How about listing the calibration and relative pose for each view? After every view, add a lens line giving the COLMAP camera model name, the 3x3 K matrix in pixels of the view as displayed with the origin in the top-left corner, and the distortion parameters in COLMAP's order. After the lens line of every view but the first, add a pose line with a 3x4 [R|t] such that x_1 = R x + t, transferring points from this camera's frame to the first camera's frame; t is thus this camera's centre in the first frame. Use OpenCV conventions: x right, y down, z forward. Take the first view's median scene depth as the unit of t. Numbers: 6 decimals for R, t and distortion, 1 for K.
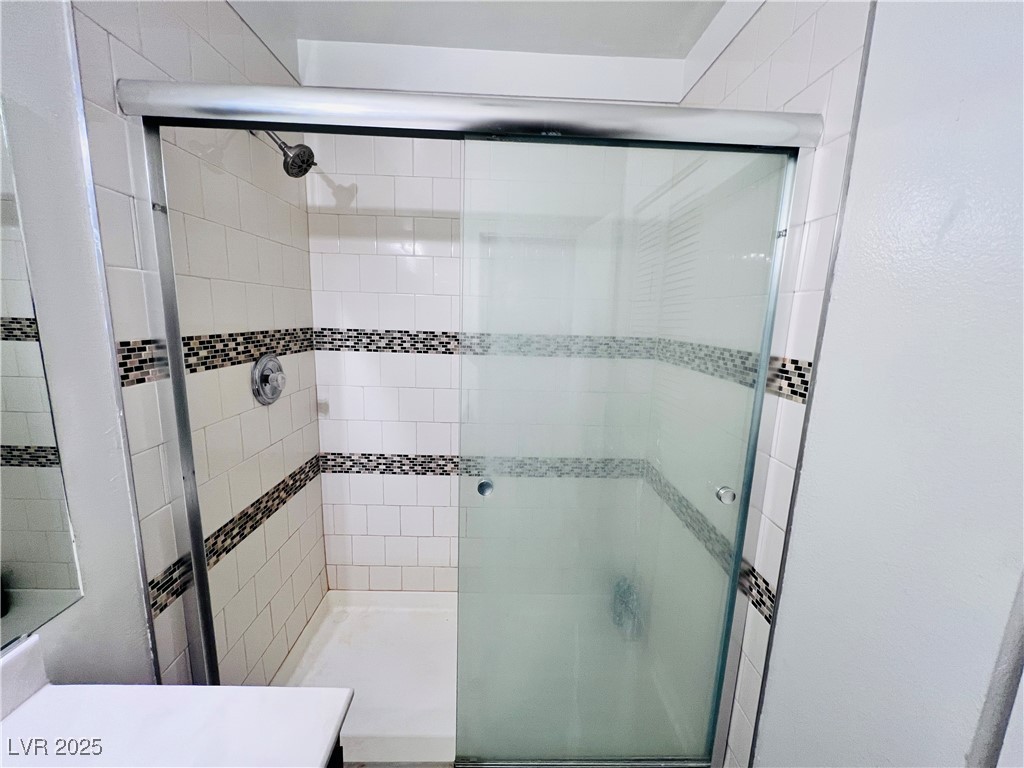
lens RADIAL K [[410.5, 0, 512.2], [0, 410.5, 384.8], [0, 0, 1]] dist [0.003856, 0.000870]
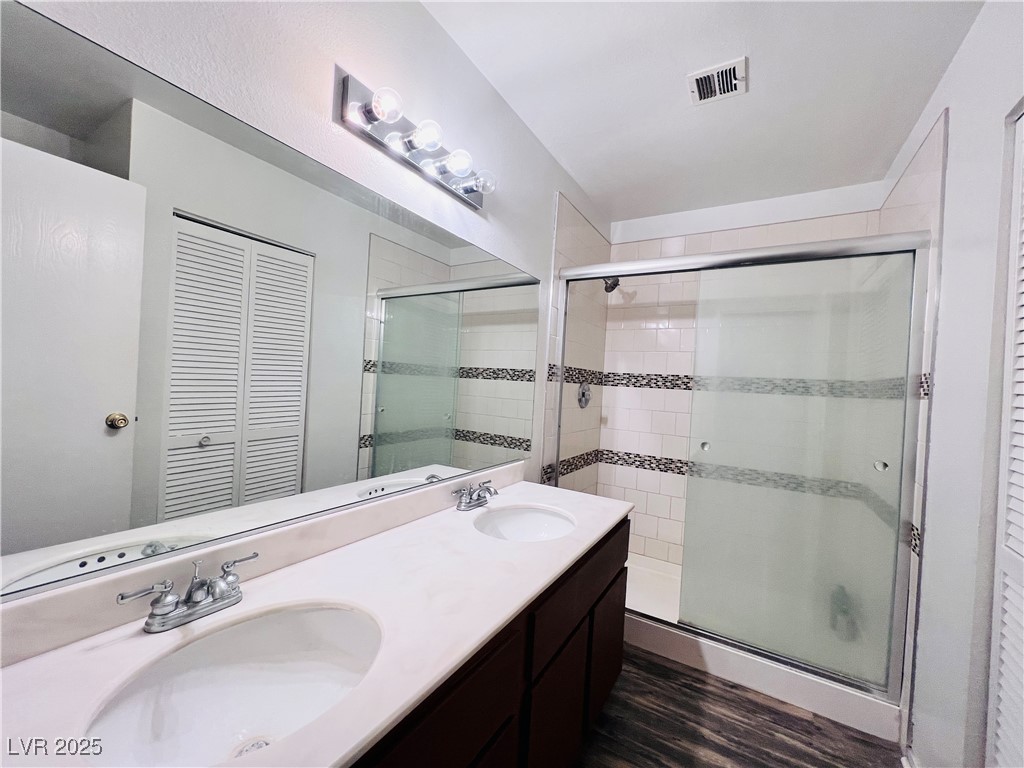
lens RADIAL K [[410.5, 0, 512.1], [0, 410.5, 384.8], [0, 0, 1]] dist [0.003856, 0.000870]
pose [[0.842775, 0.017647, -0.537977, 0.112440], [-0.120713, 0.980201, -0.156951, 0.223274], [0.524556, 0.197215, 0.828220, -0.597150]]
